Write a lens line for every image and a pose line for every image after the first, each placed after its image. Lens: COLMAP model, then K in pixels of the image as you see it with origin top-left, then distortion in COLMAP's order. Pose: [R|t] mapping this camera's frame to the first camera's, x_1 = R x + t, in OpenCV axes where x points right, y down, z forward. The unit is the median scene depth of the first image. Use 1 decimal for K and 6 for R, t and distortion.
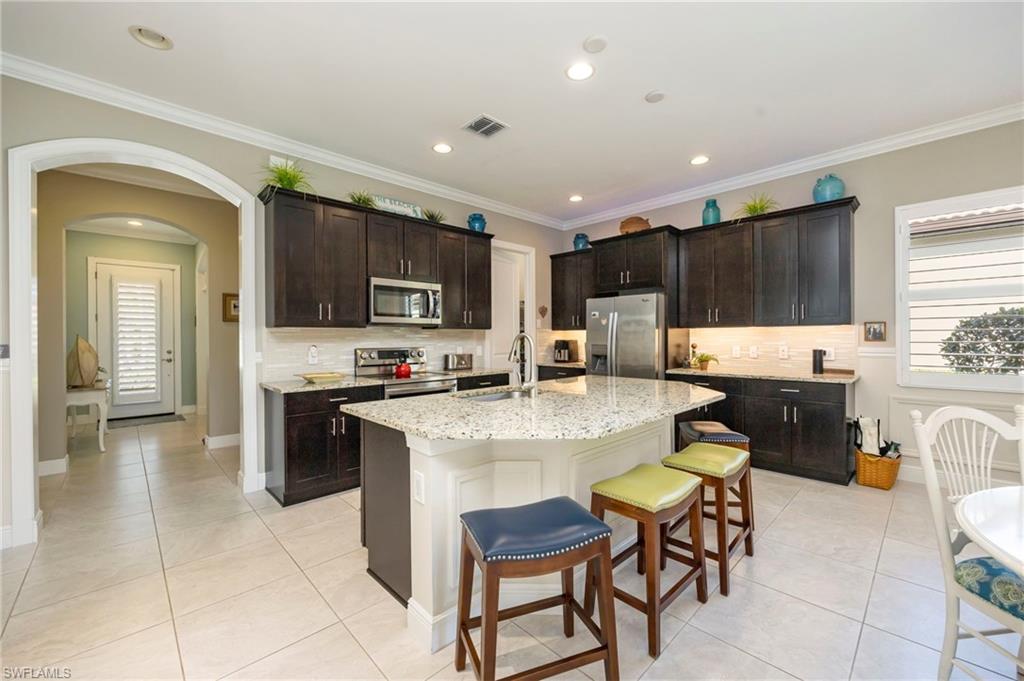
lens RADIAL K [[407.9, 0, 509.3], [0, 407.9, 339.6], [0, 0, 1]] dist [-0.004850, -0.000609]
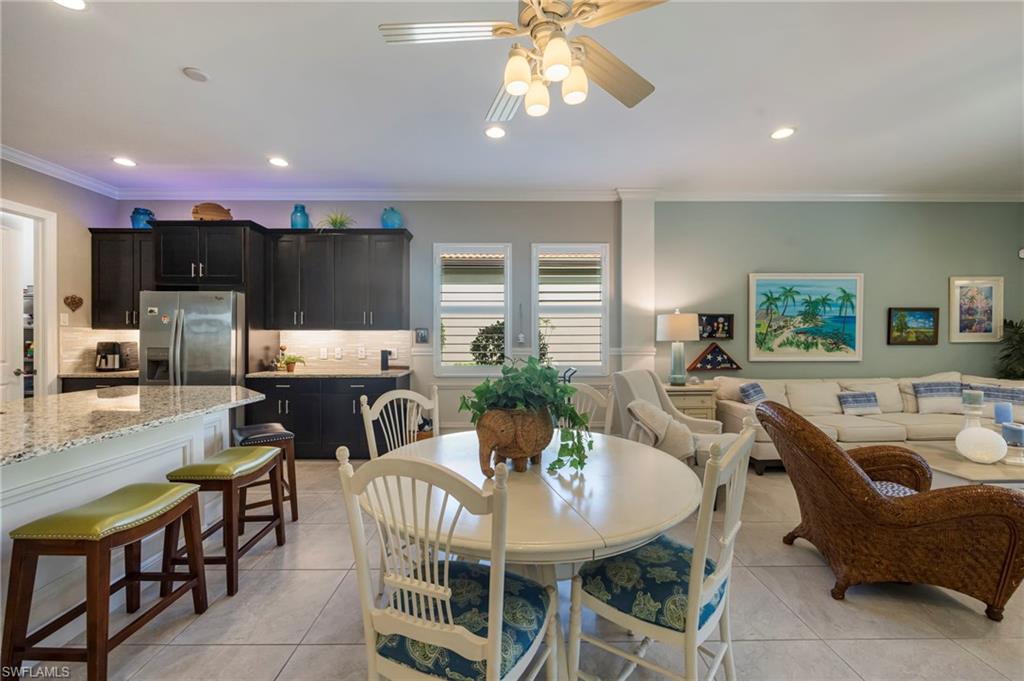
lens RADIAL K [[407.9, 0, 516.0], [0, 407.9, 338.4], [0, 0, 1]] dist [-0.004850, -0.000609]
pose [[0.679805, 0.007060, 0.733359, 0.117071], [-0.001731, 0.999966, -0.008023, -0.001078], [-0.733391, 0.004185, 0.679794, -0.090500]]
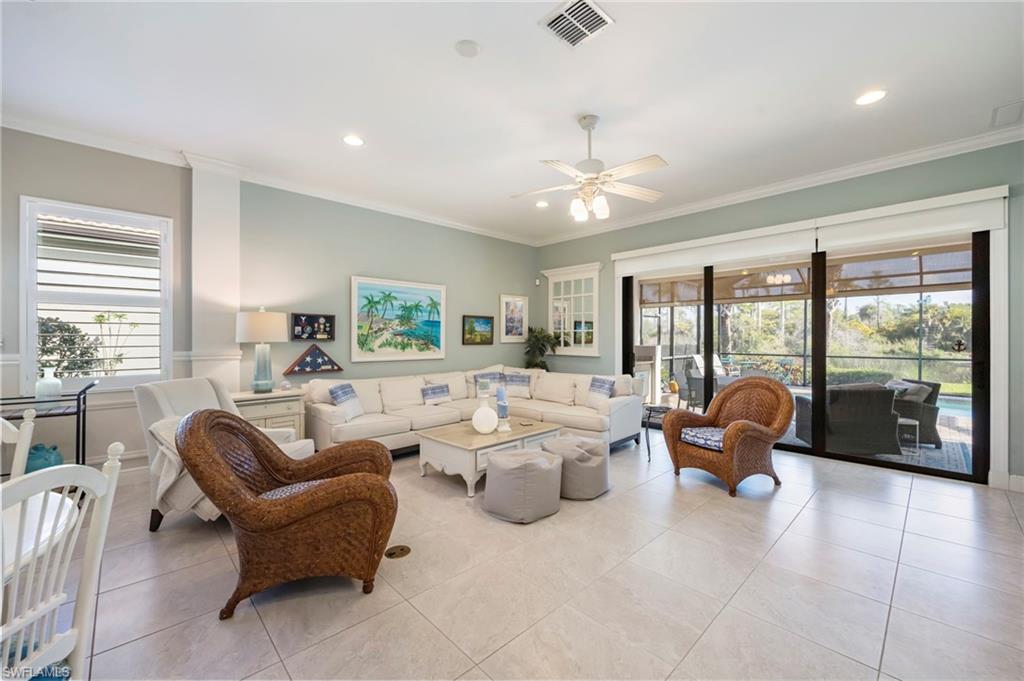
lens RADIAL K [[407.9, 0, 515.0], [0, 407.9, 341.4], [0, 0, 1]] dist [-0.004850, -0.000609]
pose [[-0.012256, 0.003006, 0.999920, 0.218330], [0.004689, 0.999985, -0.002948, -0.000990], [-0.999914, 0.004652, -0.012270, -0.236418]]
